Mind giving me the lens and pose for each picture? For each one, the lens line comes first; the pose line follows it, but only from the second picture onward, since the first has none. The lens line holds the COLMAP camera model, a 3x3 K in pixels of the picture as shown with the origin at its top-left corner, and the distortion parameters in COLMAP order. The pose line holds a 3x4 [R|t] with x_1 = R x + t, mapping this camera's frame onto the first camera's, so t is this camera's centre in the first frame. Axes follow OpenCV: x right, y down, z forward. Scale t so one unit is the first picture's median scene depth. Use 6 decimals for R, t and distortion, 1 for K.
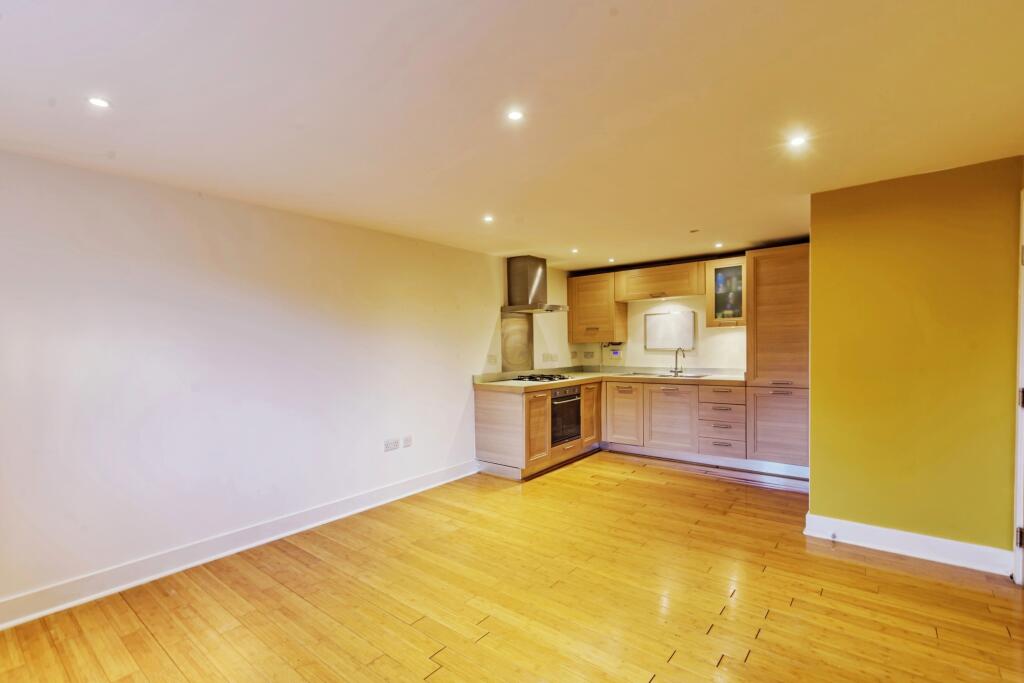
lens RADIAL K [[464.9, 0, 512.0], [0, 464.9, 341.5], [0, 0, 1]] dist [-0.000191, -0.000076]
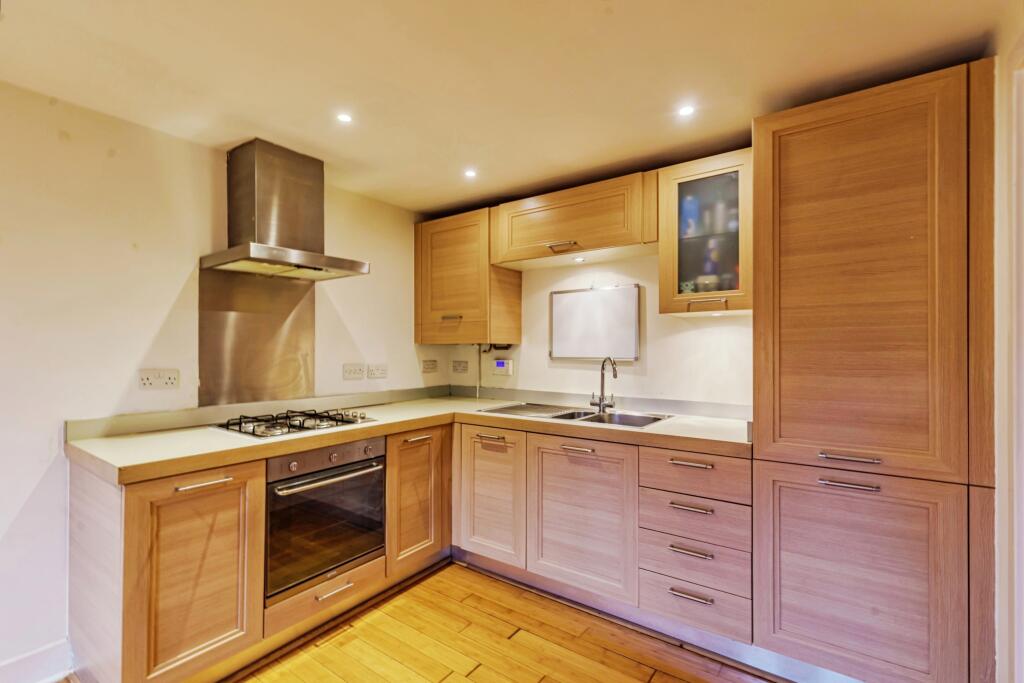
lens RADIAL K [[464.1, 0, 512.5], [0, 464.1, 330.7], [0, 0, 1]] dist [0.011233, -0.000051]
pose [[0.998425, 0.018773, 0.052877, 0.240952], [-0.017148, 0.999372, -0.031019, 0.002943], [-0.053426, 0.030064, 0.998119, 0.532852]]
